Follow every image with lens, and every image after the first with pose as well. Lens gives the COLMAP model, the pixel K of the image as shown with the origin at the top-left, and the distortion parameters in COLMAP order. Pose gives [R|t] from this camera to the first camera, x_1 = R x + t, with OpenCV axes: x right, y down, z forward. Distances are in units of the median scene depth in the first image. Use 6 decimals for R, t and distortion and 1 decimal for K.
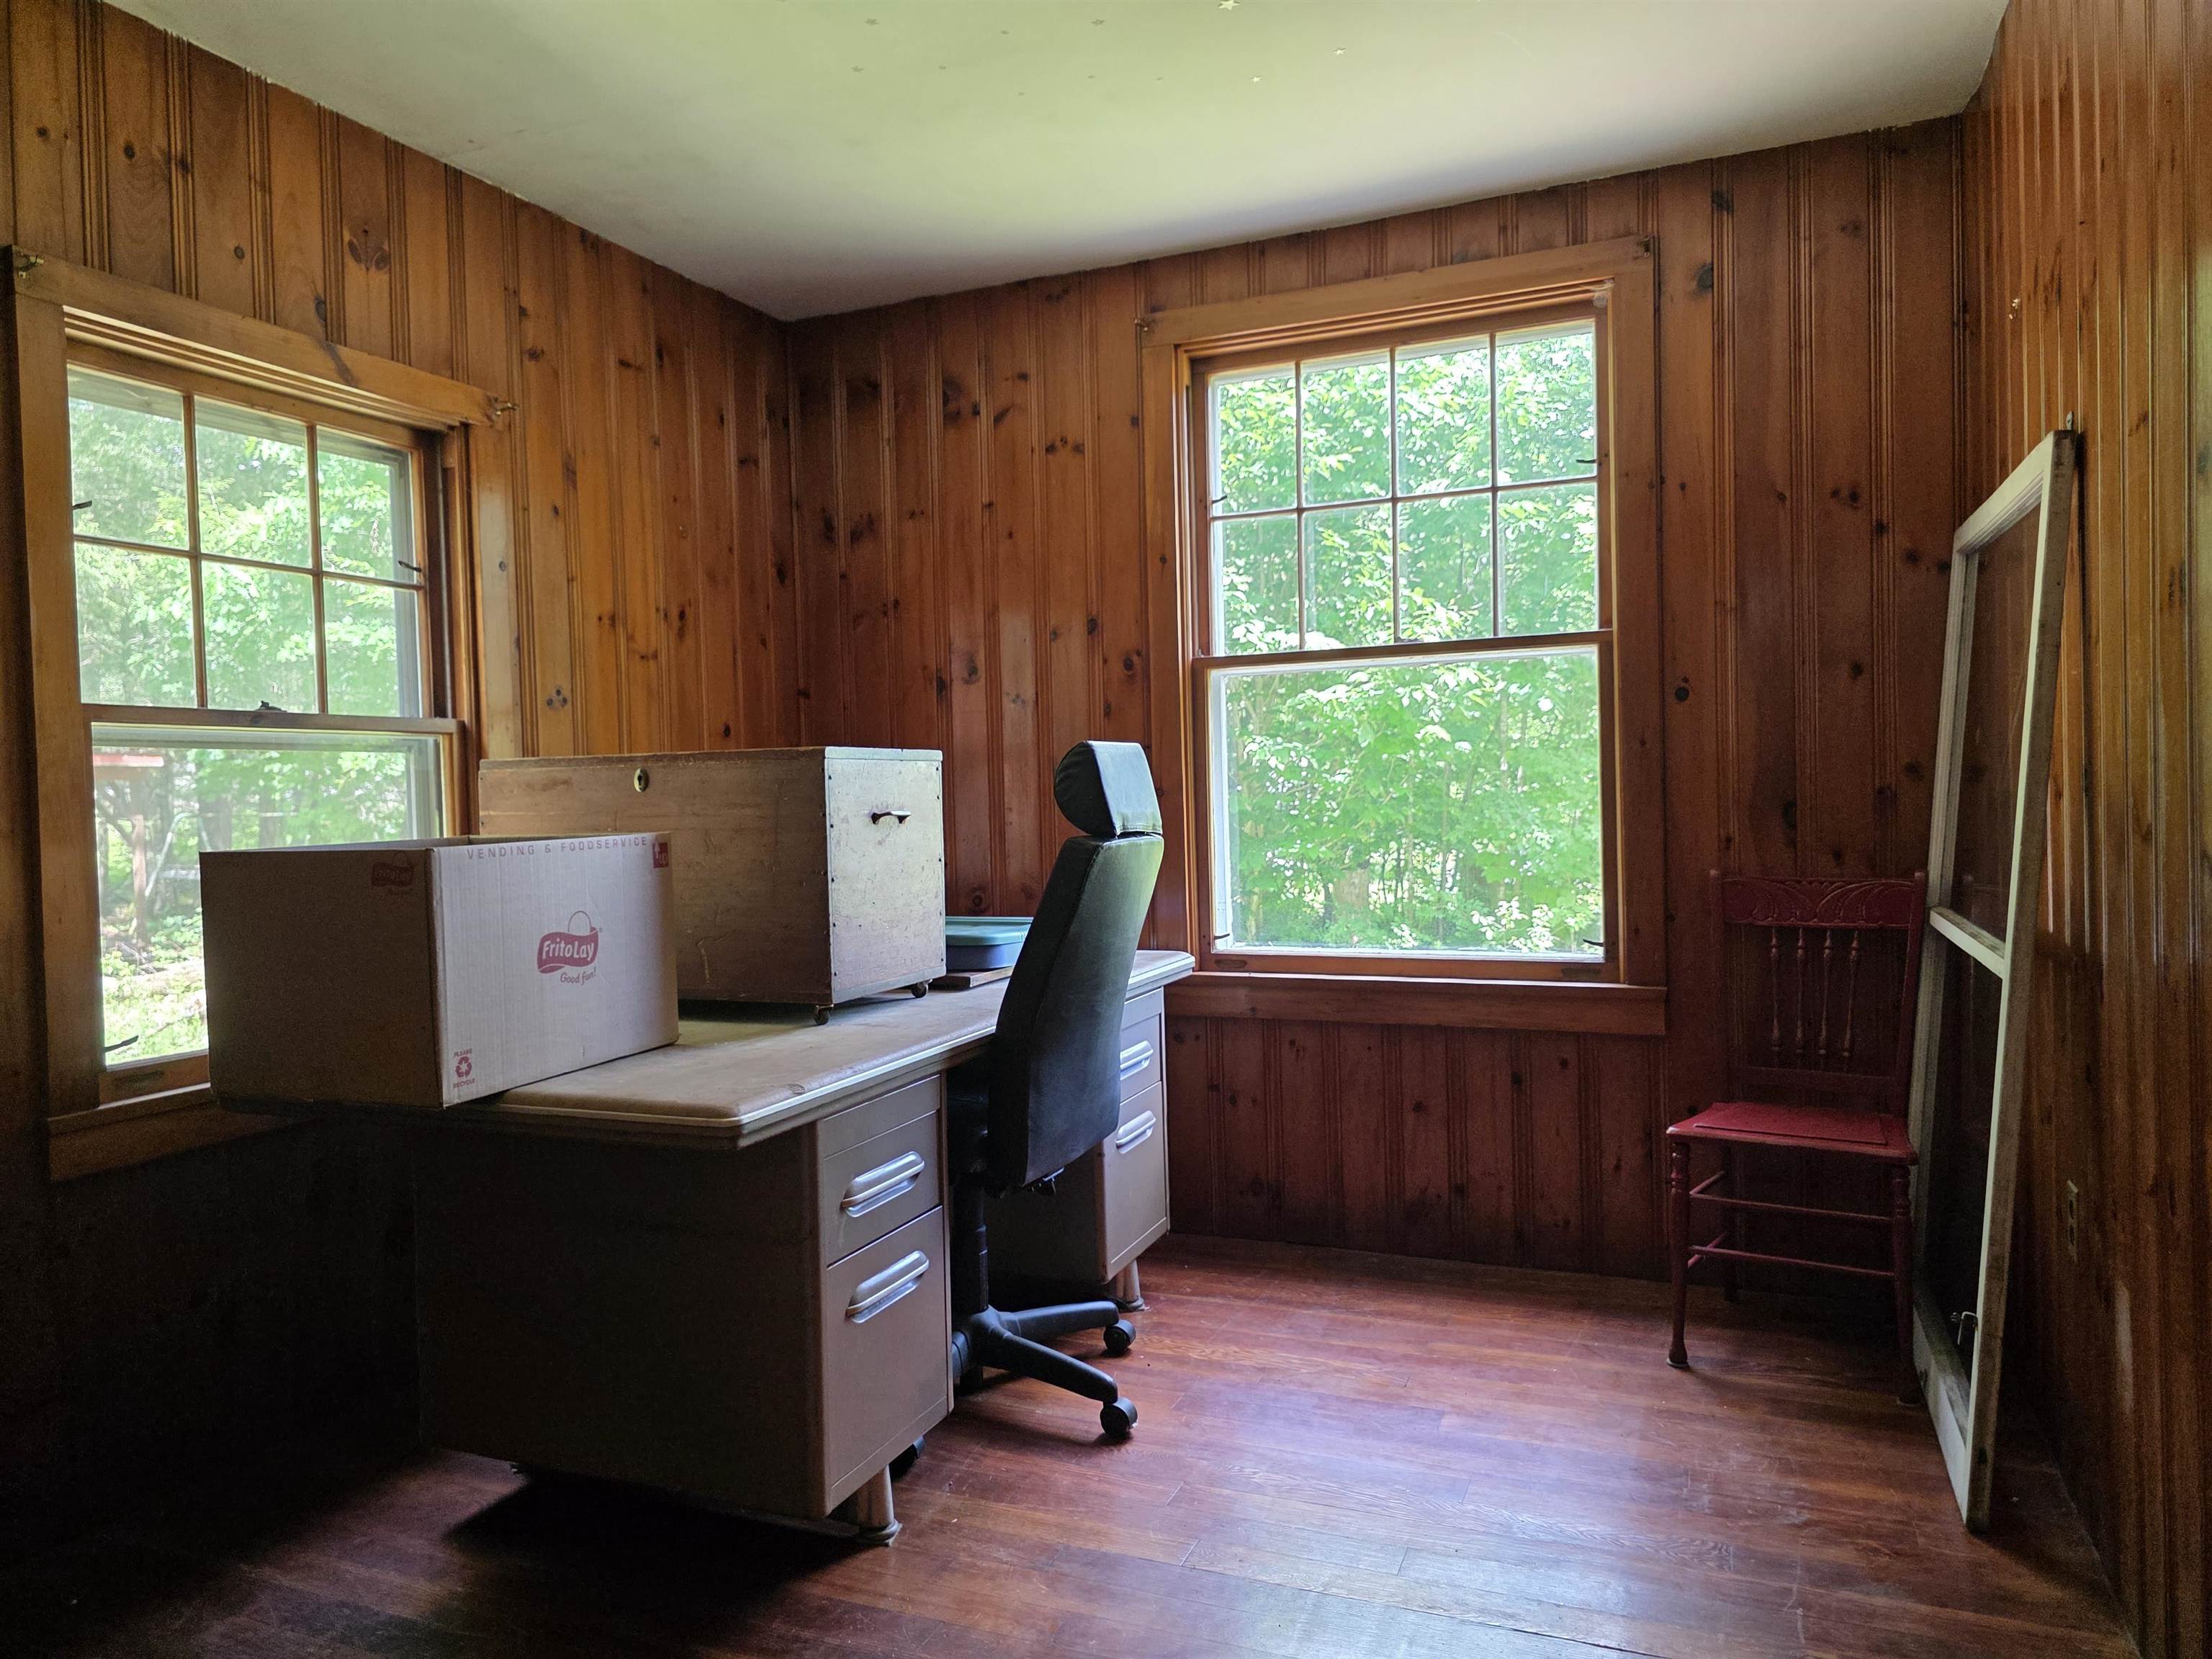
lens RADIAL K [[1474.9, 0, 1101.8], [0, 1474.9, 825.1], [0, 0, 1]] dist [0.059788, -0.054295]
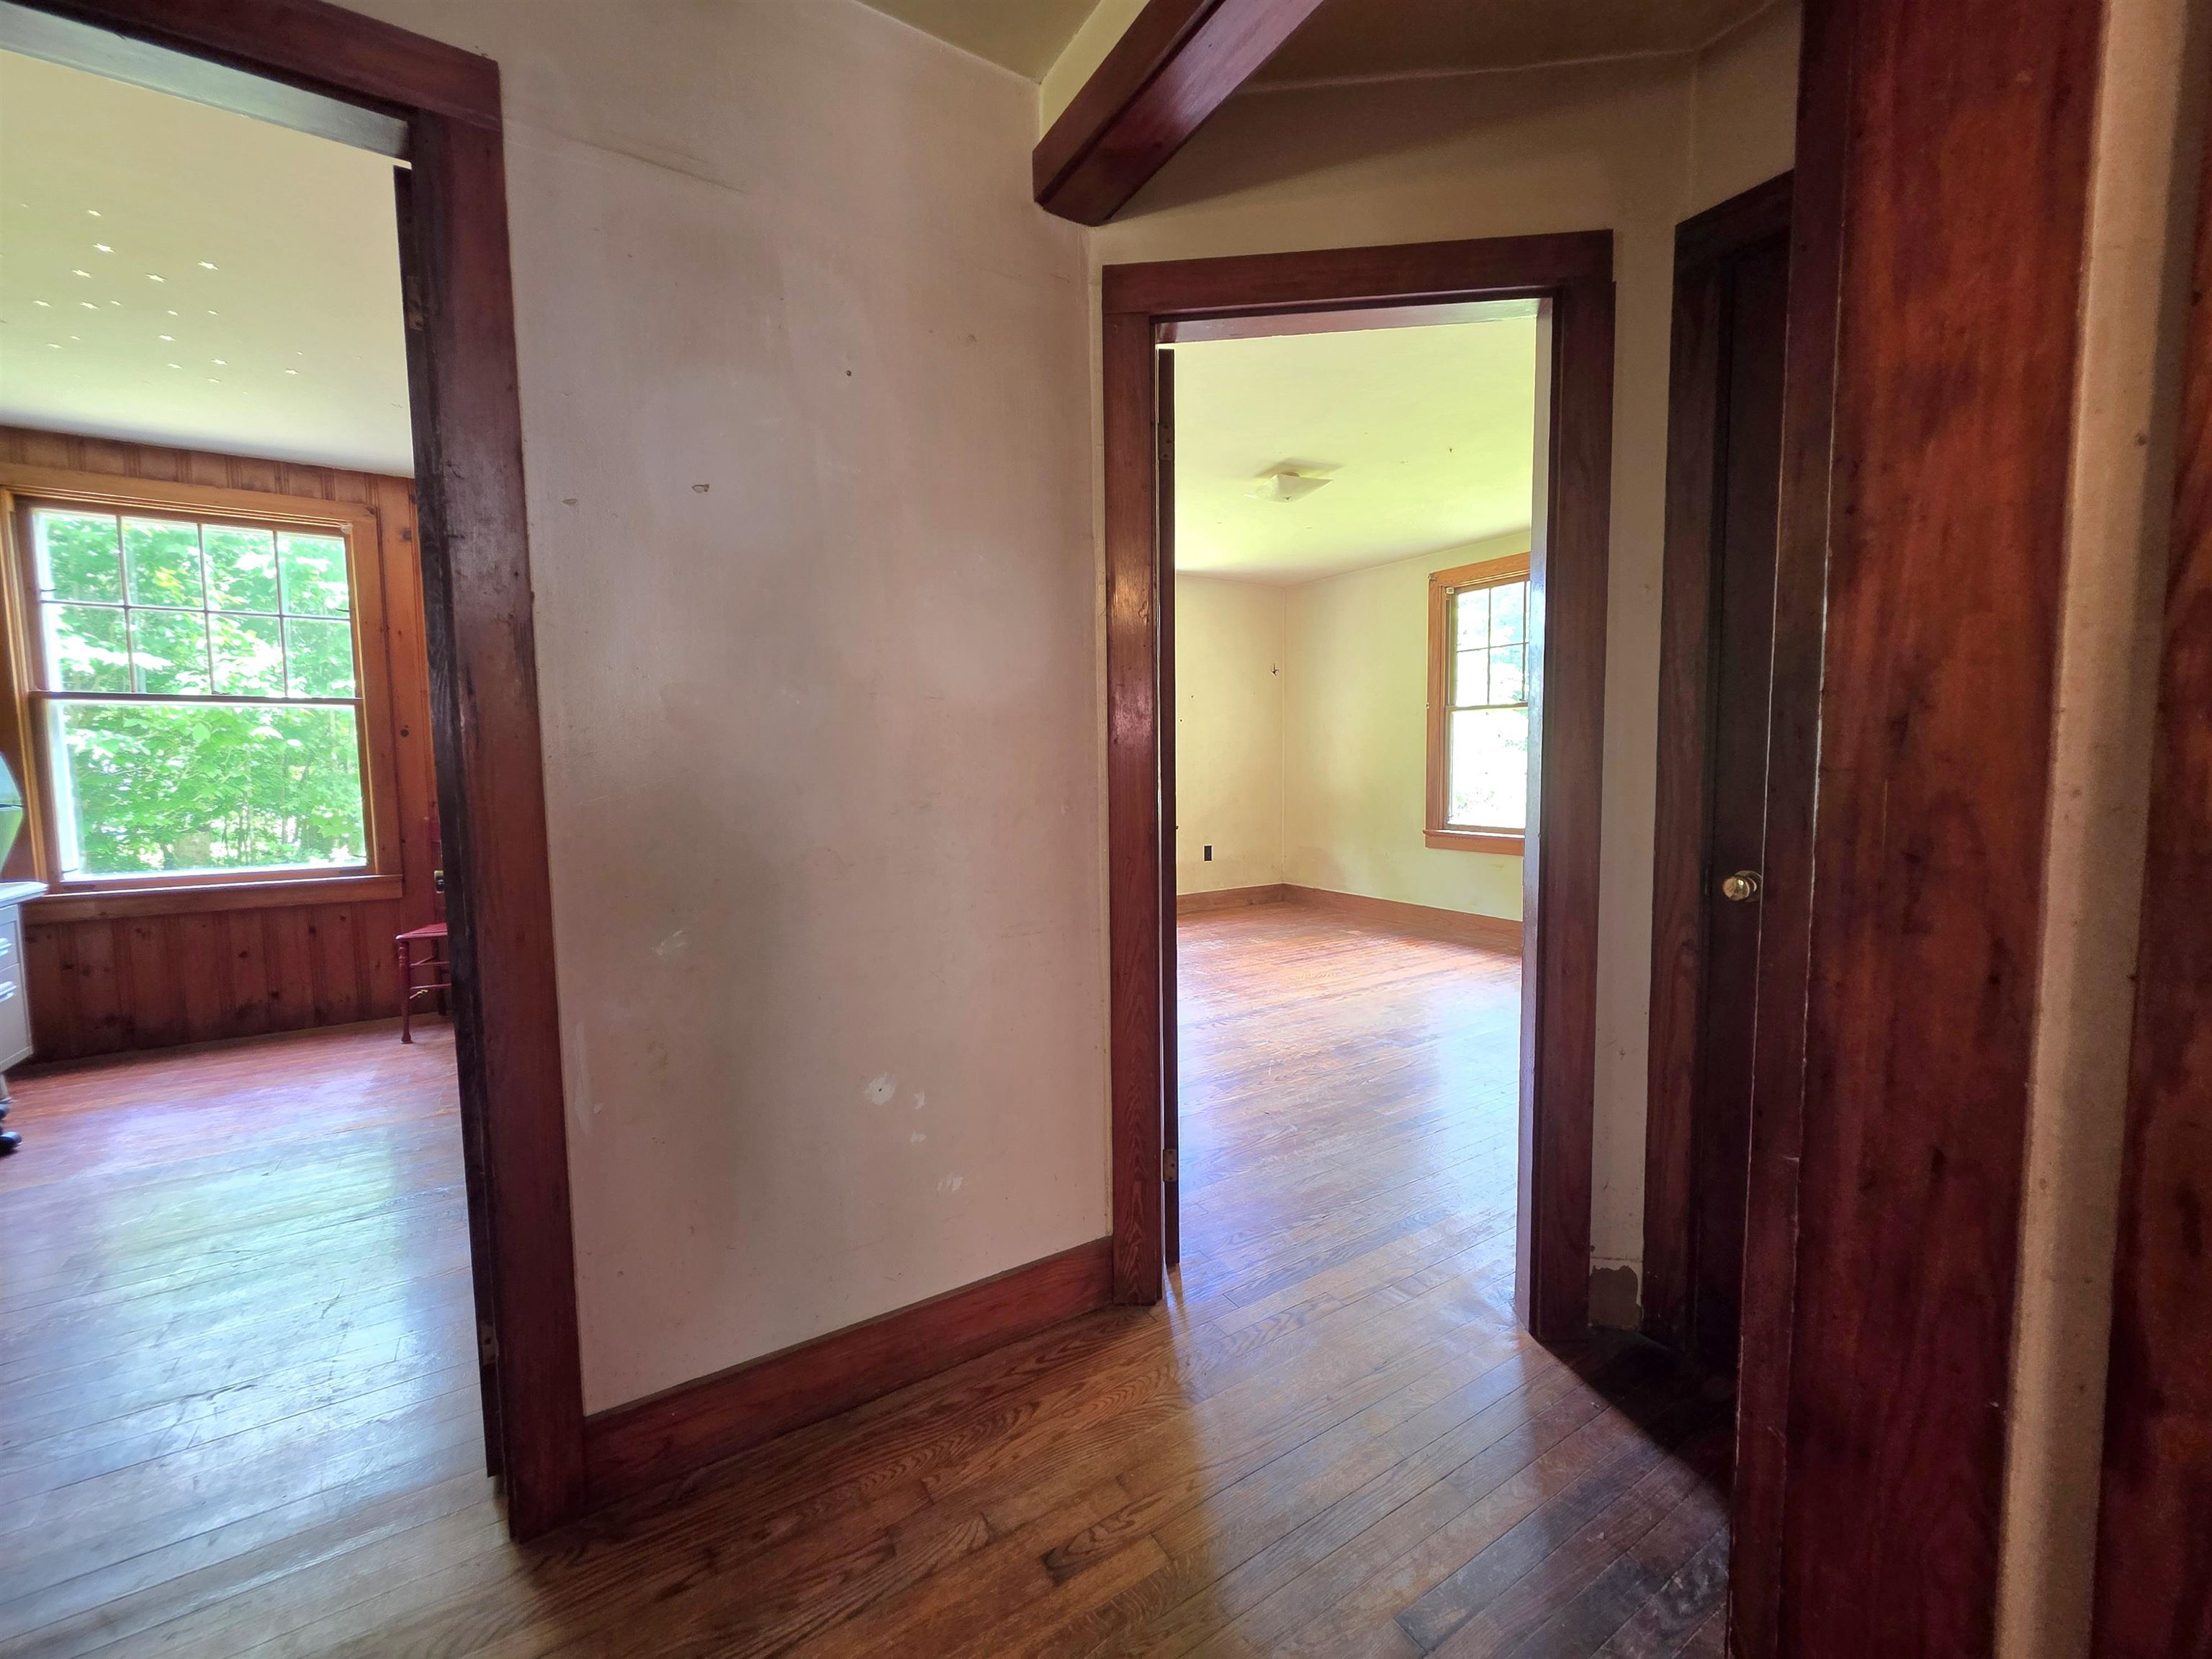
lens RADIAL K [[888.0, 0, 1119.1], [0, 888.0, 825.2], [0, 0, 1]] dist [0.001191, -0.001191]
pose [[0.562398, -0.041325, 0.825833, -0.070000], [0.011830, 0.999050, 0.041936, -0.000007], [-0.826782, -0.013815, 0.562353, -0.468783]]
